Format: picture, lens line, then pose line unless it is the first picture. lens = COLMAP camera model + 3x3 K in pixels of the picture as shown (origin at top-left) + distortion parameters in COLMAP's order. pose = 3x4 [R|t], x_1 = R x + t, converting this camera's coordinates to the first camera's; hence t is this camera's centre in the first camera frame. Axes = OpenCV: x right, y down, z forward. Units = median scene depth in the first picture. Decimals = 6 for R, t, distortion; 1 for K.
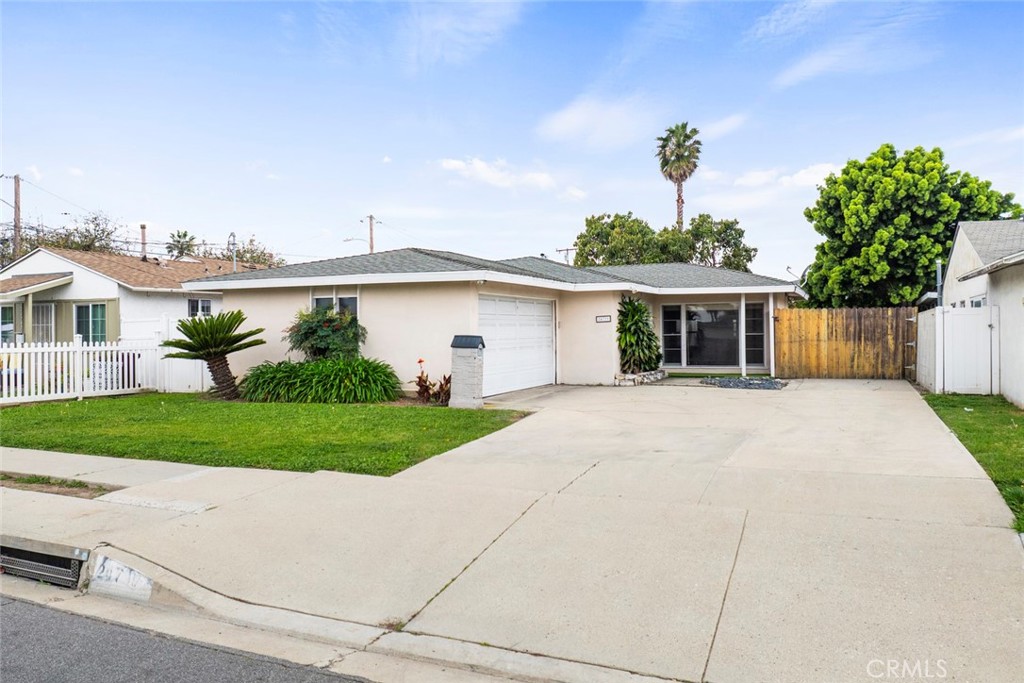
lens RADIAL K [[814.6, 0, 482.7], [0, 814.6, 345.5], [0, 0, 1]] dist [-0.030781, -0.030850]
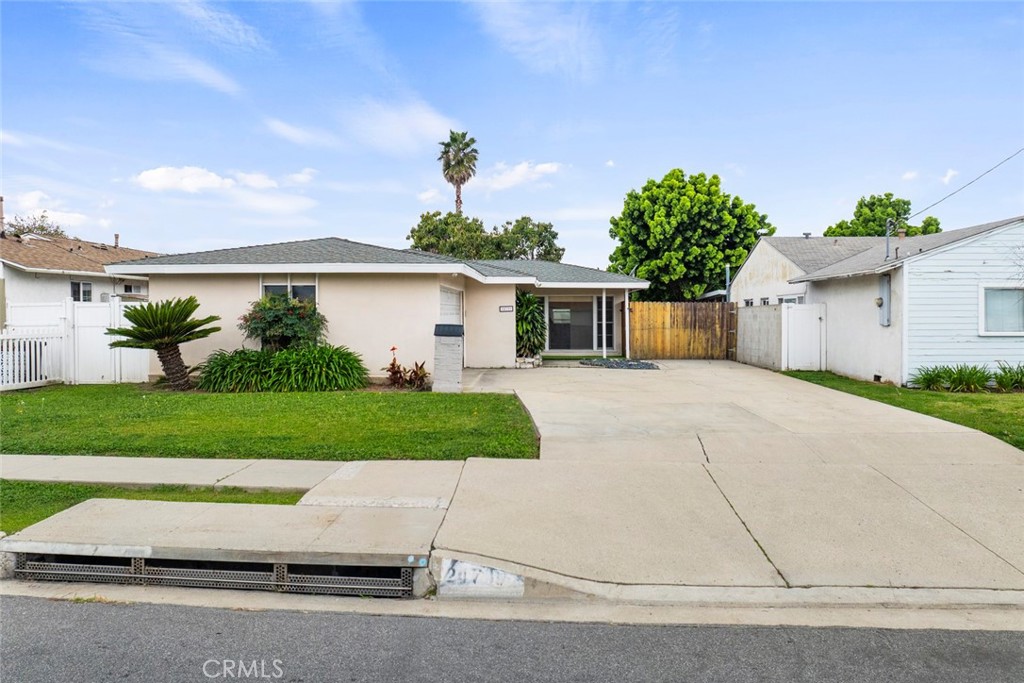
lens RADIAL K [[741.8, 0, 516.9], [0, 741.8, 341.8], [0, 0, 1]] dist [-0.024542, -0.006000]
pose [[0.926020, -0.005310, 0.377436, -0.253468], [-0.001547, 0.999839, 0.017862, -0.005944], [-0.377471, -0.017125, 0.925863, 0.050460]]
